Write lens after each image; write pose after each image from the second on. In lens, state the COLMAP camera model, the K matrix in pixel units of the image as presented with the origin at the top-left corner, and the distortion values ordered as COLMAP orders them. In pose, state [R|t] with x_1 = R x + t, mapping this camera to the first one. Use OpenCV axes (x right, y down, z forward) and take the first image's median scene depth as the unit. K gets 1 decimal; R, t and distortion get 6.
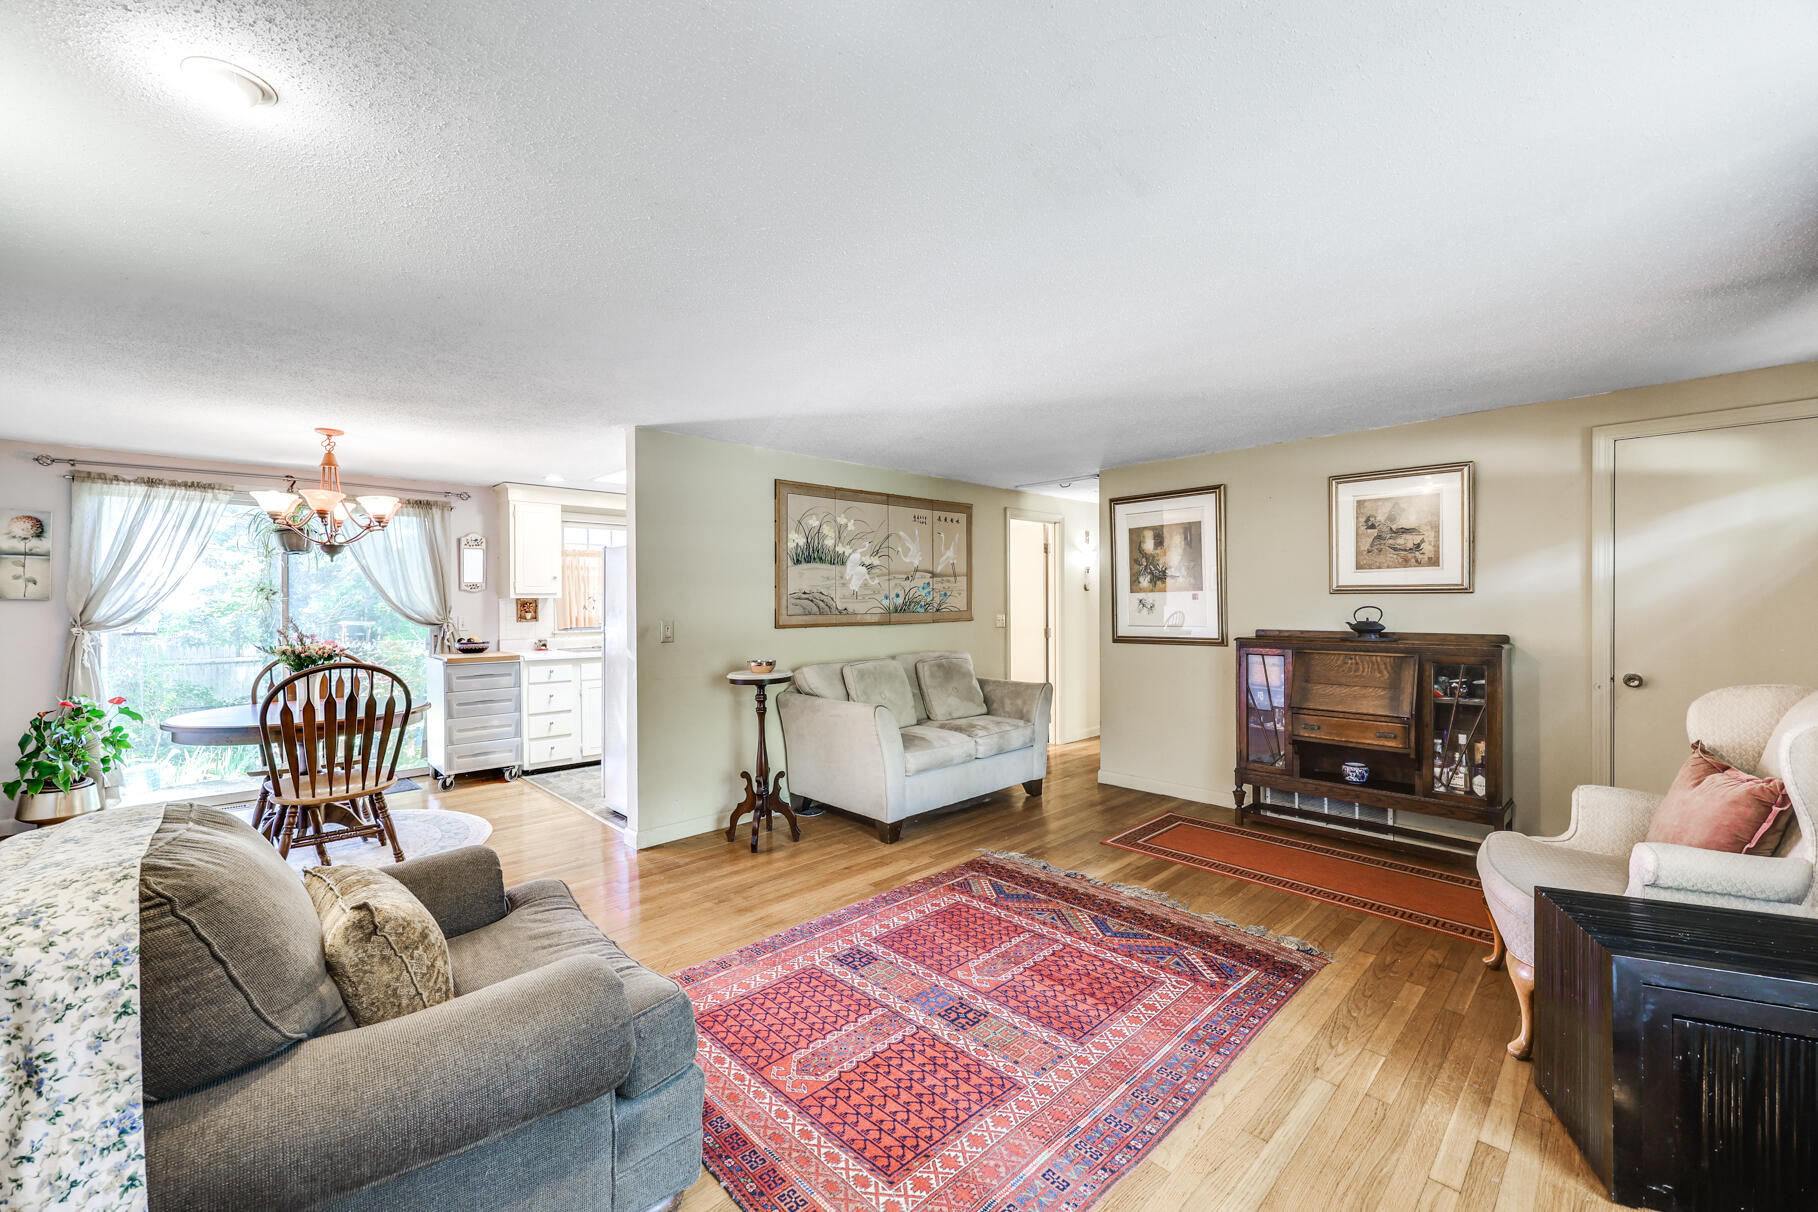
lens RADIAL K [[729.6, 0, 899.6], [0, 729.6, 604.5], [0, 0, 1]] dist [-0.002704, 0.000050]
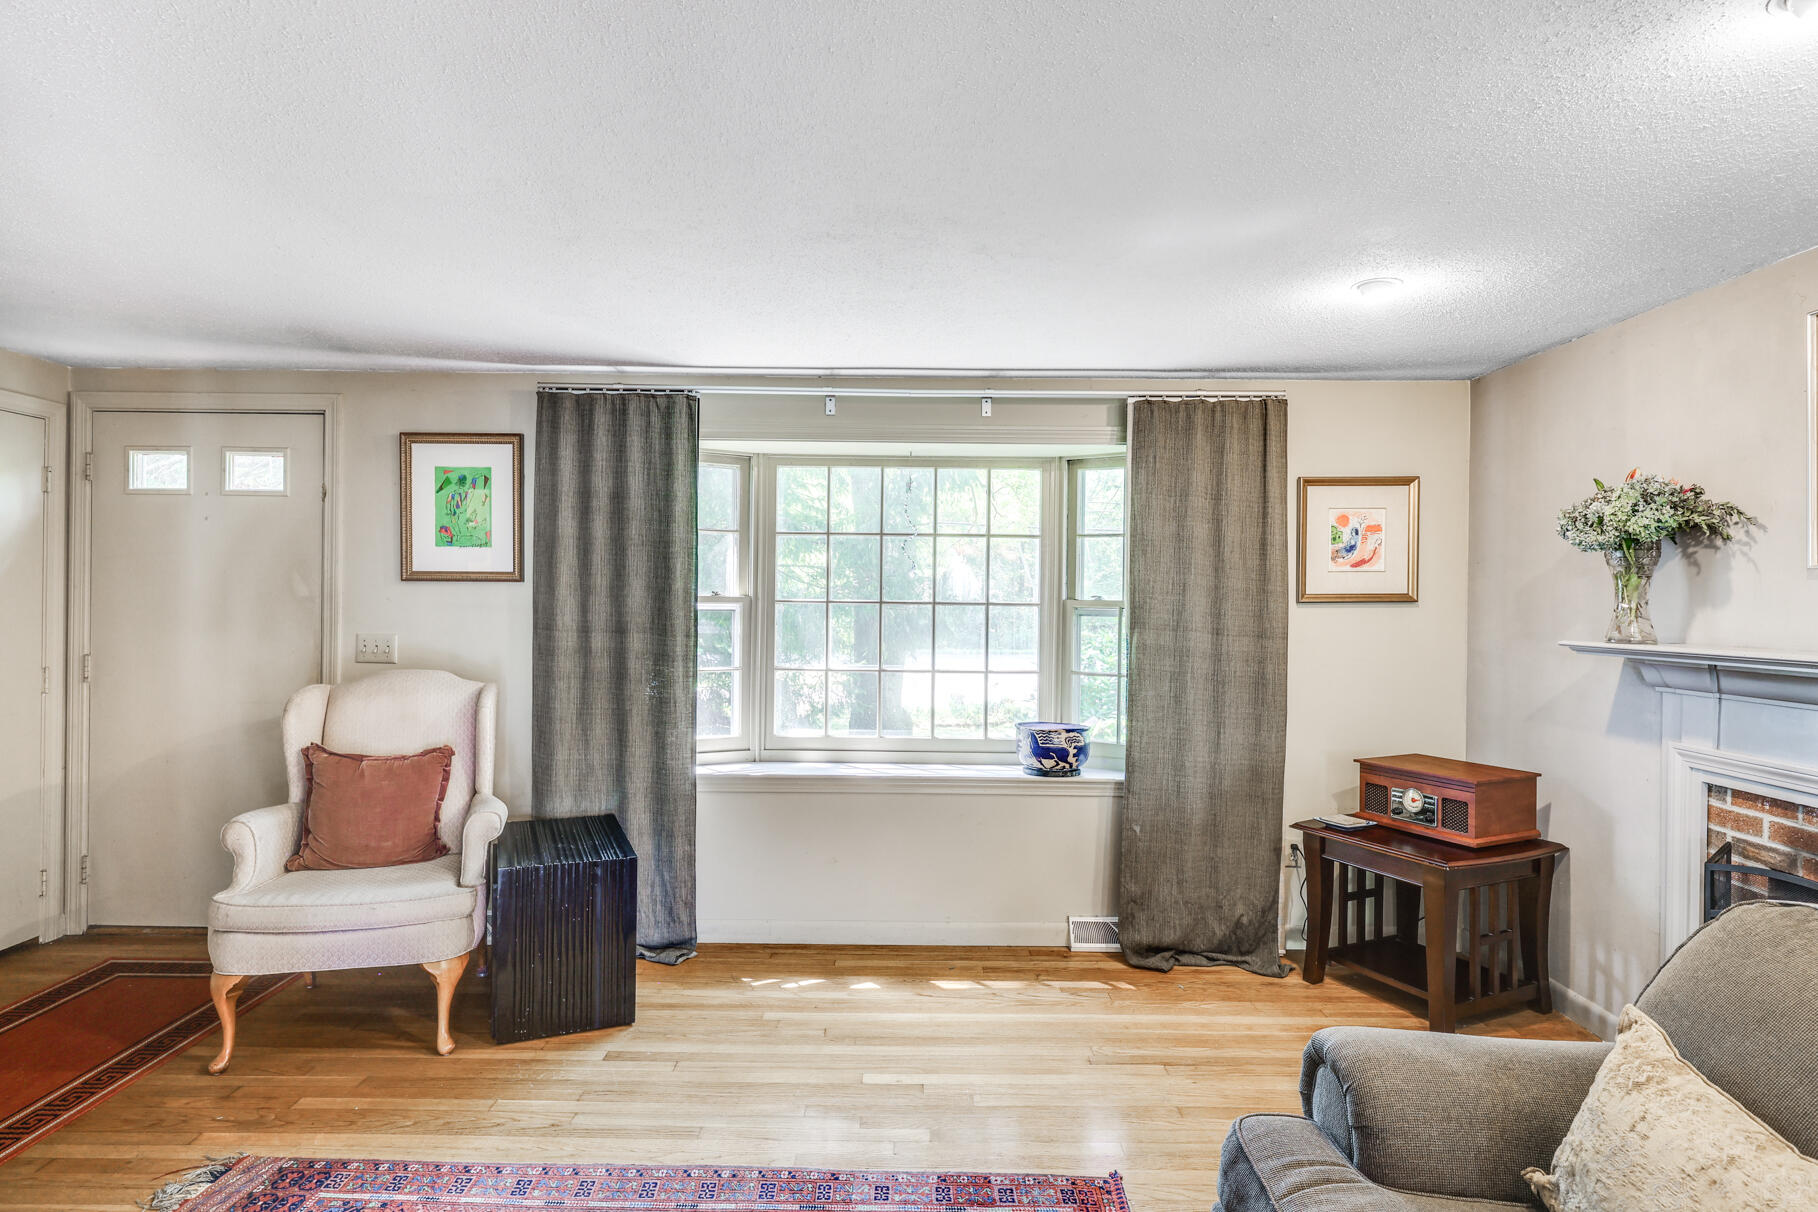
lens RADIAL K [[973.8, 0, 901.6], [0, 973.8, 602.4], [0, 0, 1]] dist [-0.000635, 0.002576]
pose [[-0.721125, -0.005564, 0.692782, -0.291599], [-0.003182, 0.999984, 0.004719, -0.017282], [-0.692797, 0.001199, -0.721131, 0.766680]]
